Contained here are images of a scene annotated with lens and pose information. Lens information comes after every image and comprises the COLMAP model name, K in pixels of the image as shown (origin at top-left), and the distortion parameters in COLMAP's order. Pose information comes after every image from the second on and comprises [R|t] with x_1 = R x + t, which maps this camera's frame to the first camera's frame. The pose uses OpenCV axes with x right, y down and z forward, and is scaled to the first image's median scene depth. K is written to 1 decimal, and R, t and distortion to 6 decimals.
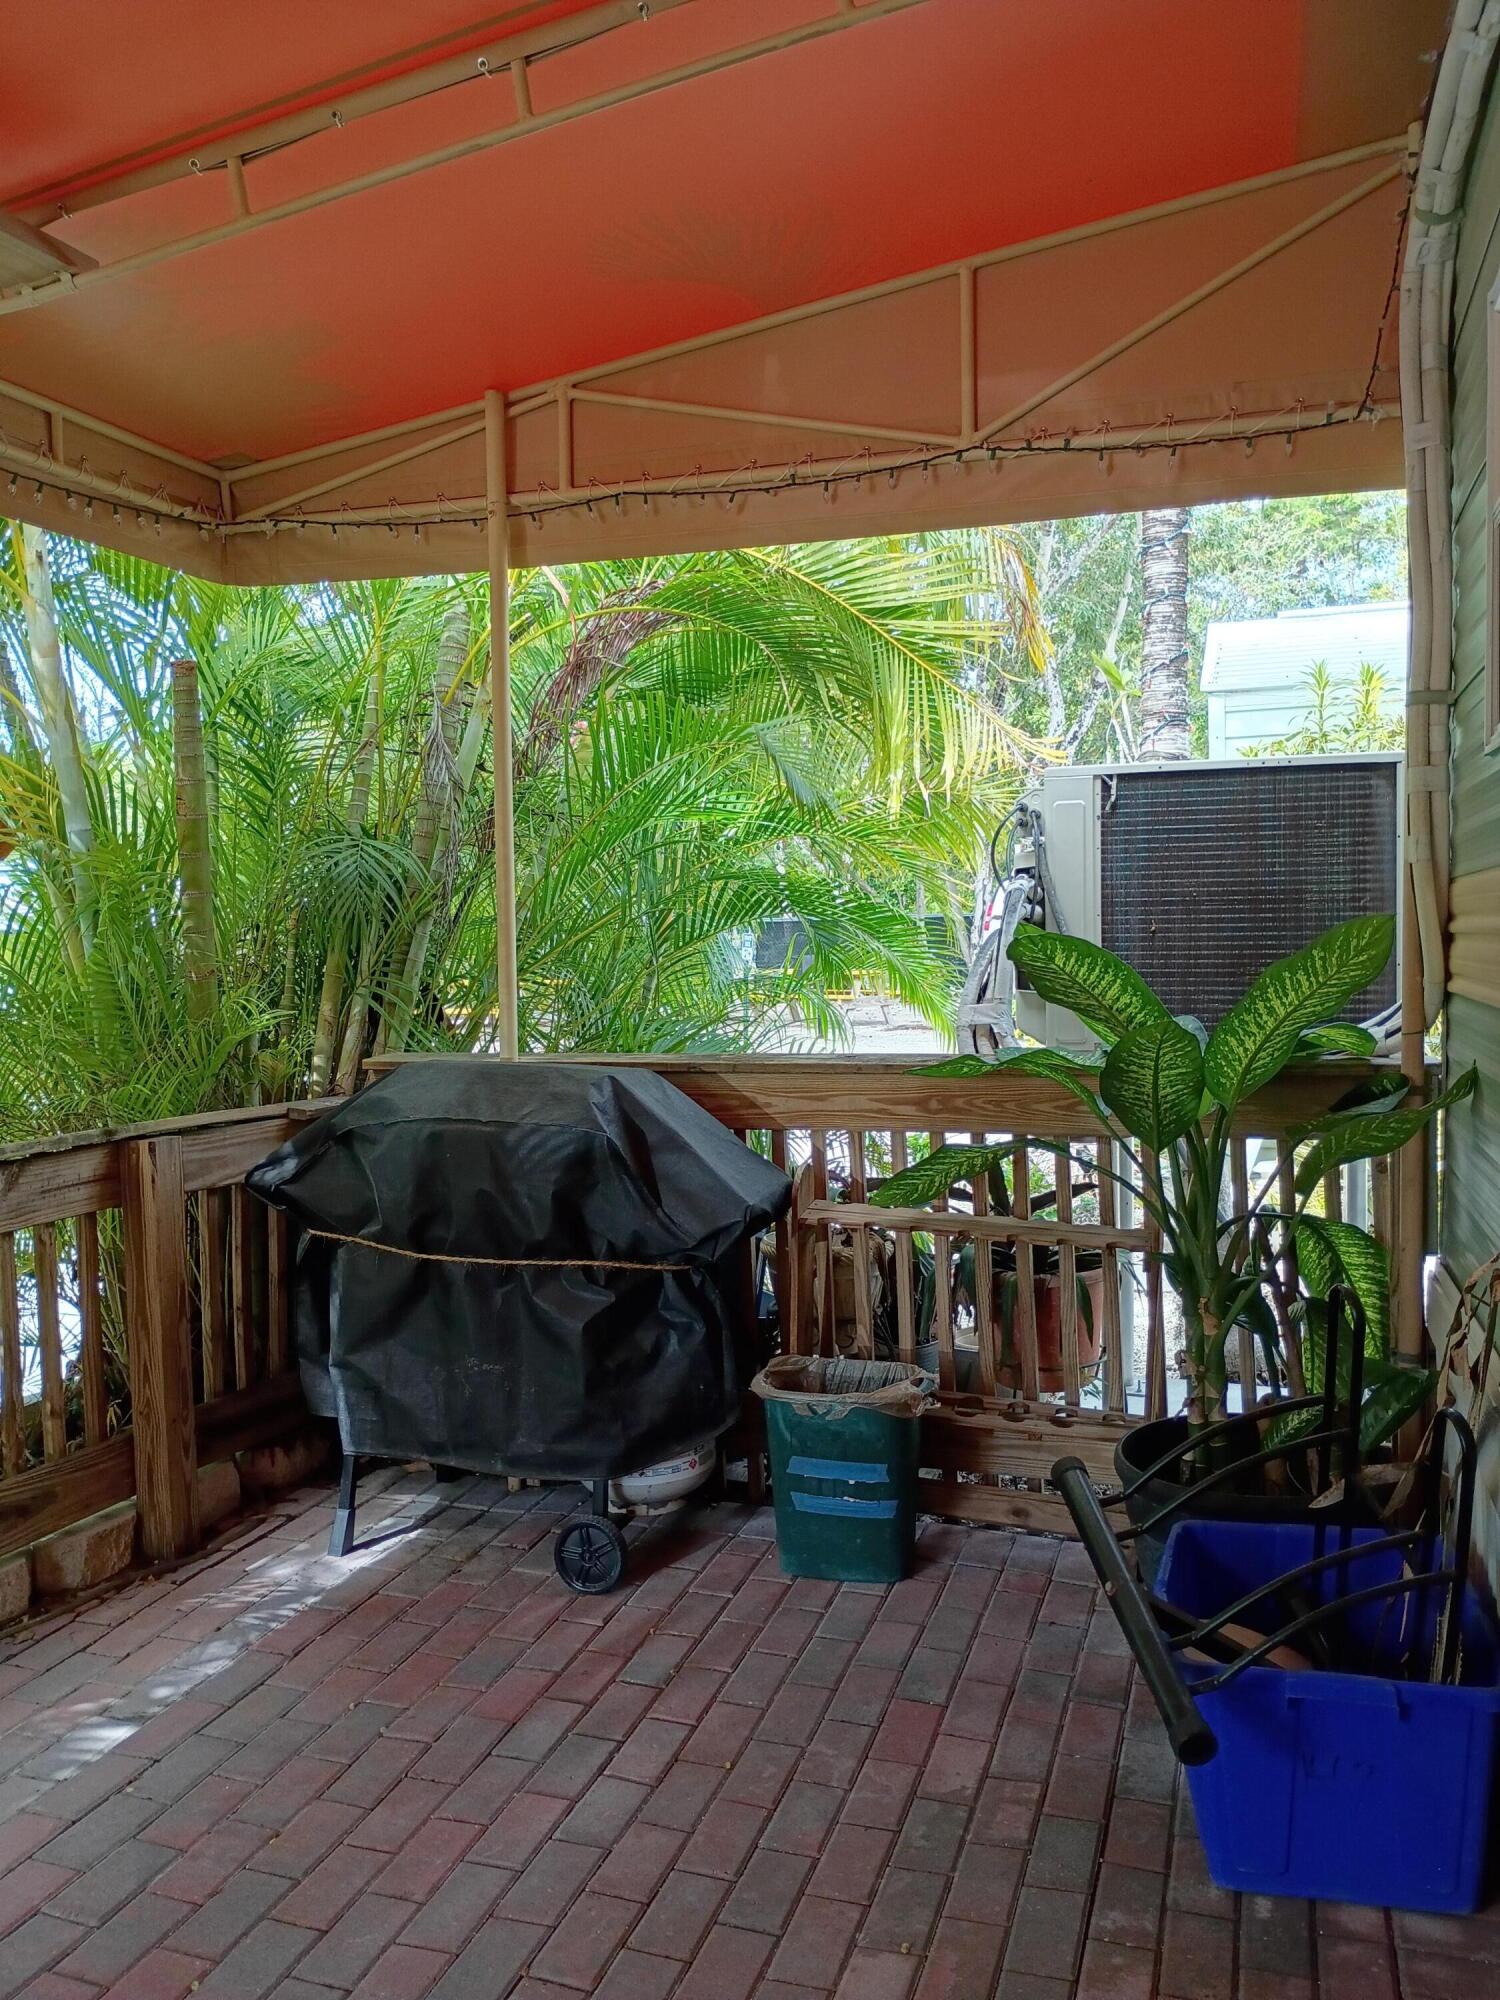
lens RADIAL K [[1664.0, 0, 741.4], [0, 1664.0, 1002.2], [0, 0, 1]] dist [0.065353, -0.084989]
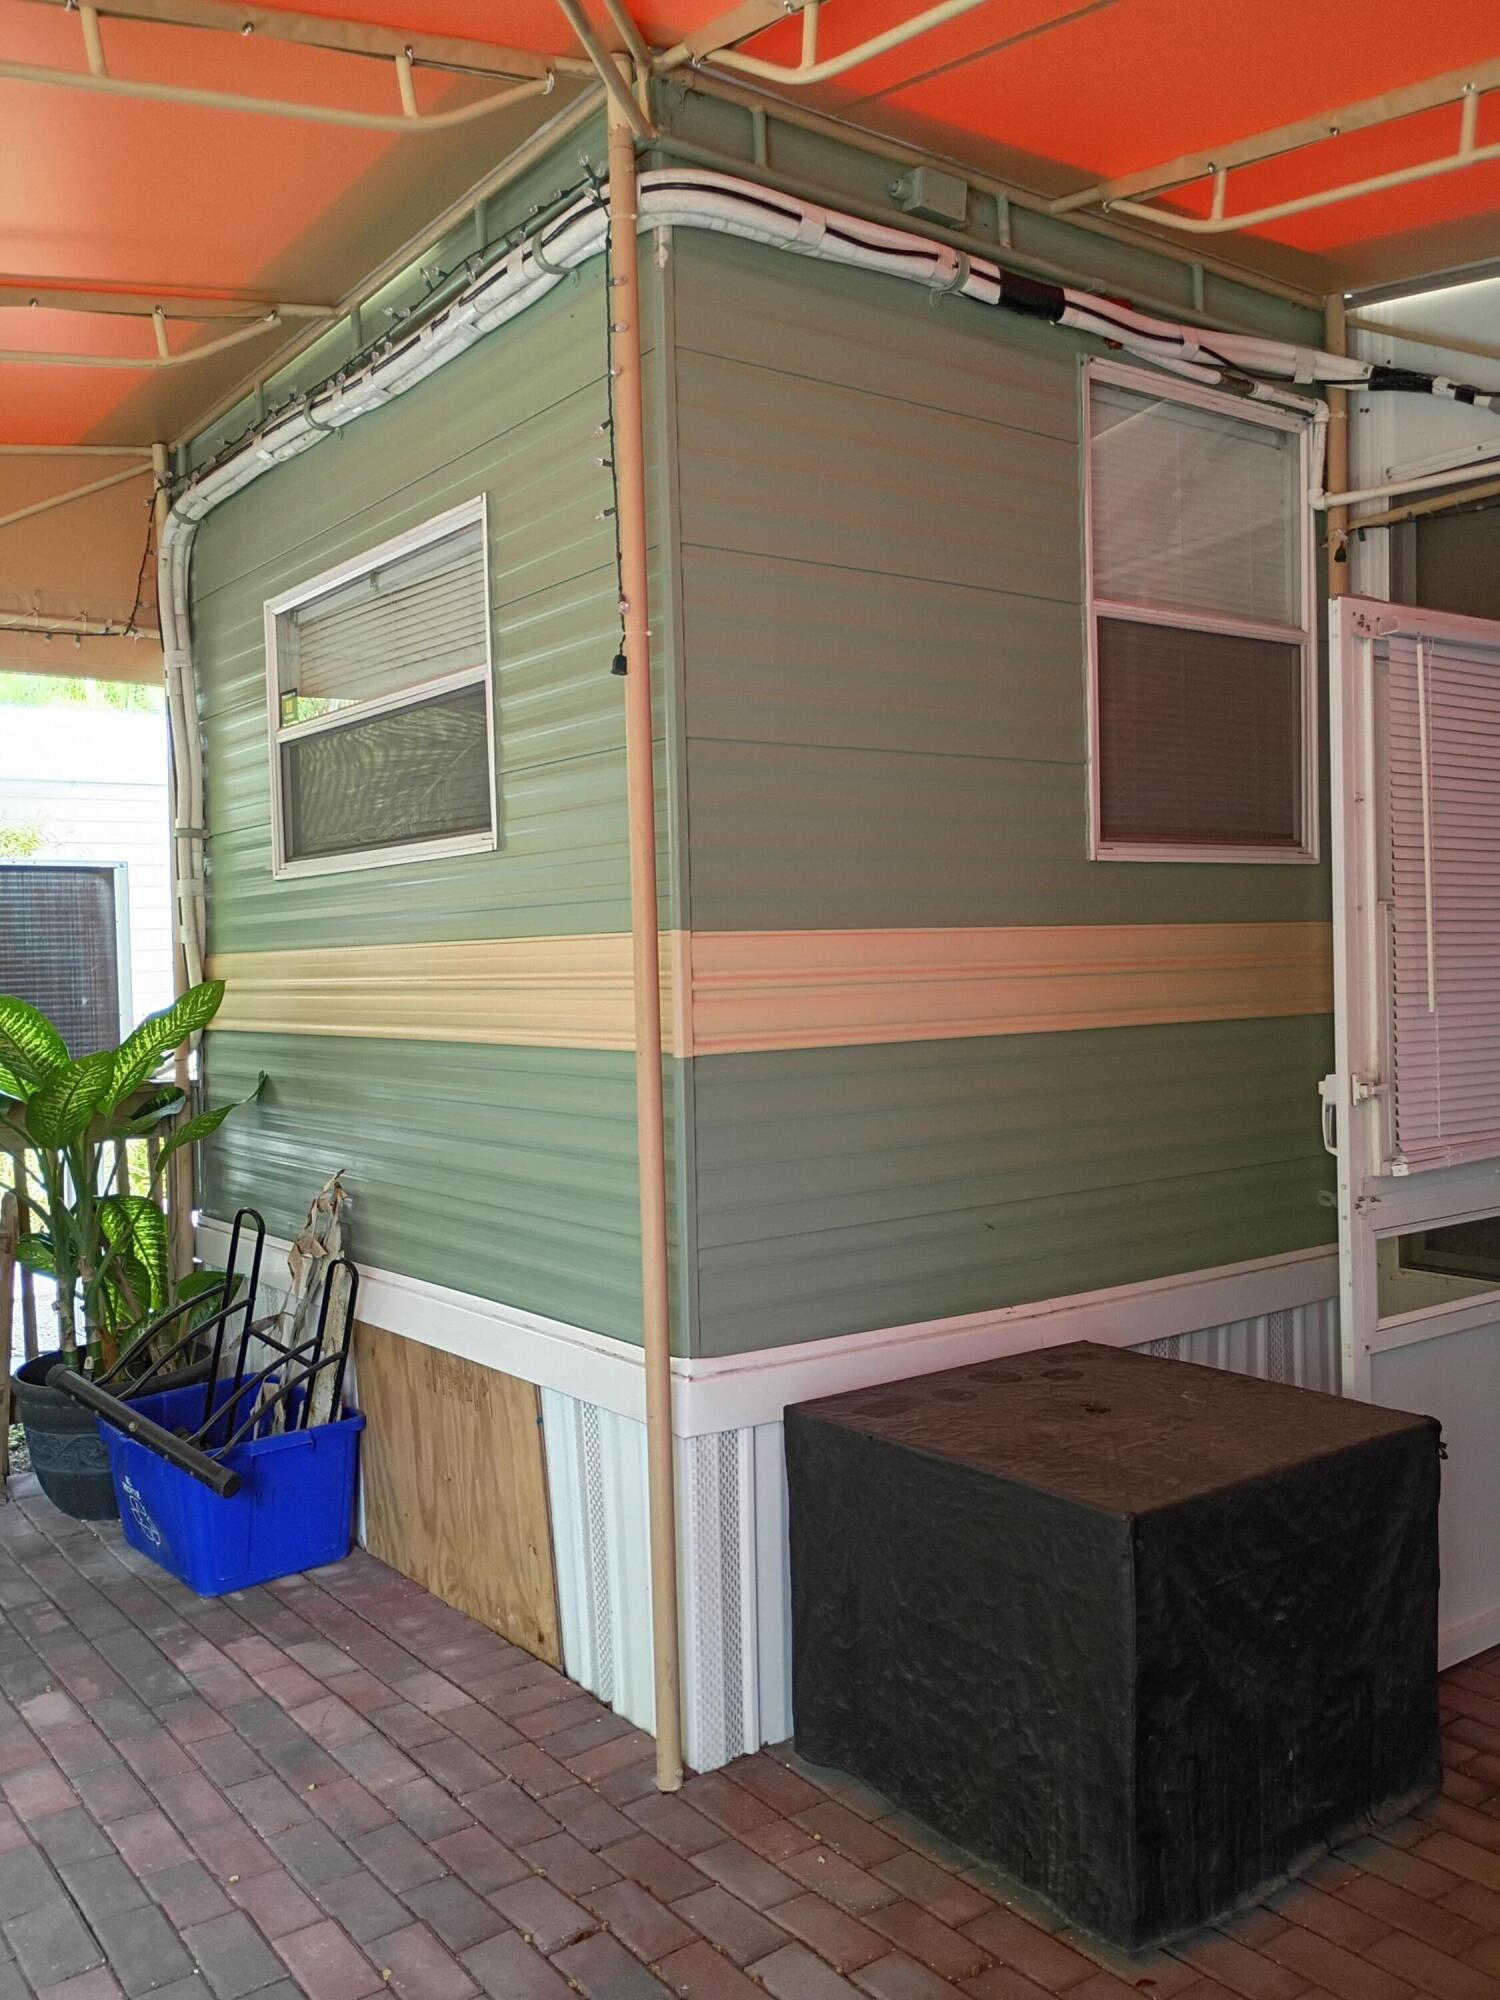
lens RADIAL K [[1664.0, 0, 741.4], [0, 1664.0, 1002.2], [0, 0, 1]] dist [0.065353, -0.084989]
pose [[0.588360, -0.018419, 0.808389, -0.508535], [0.047493, 0.998802, -0.011809, 0.008753], [-0.807203, 0.045341, 0.588530, -0.262919]]
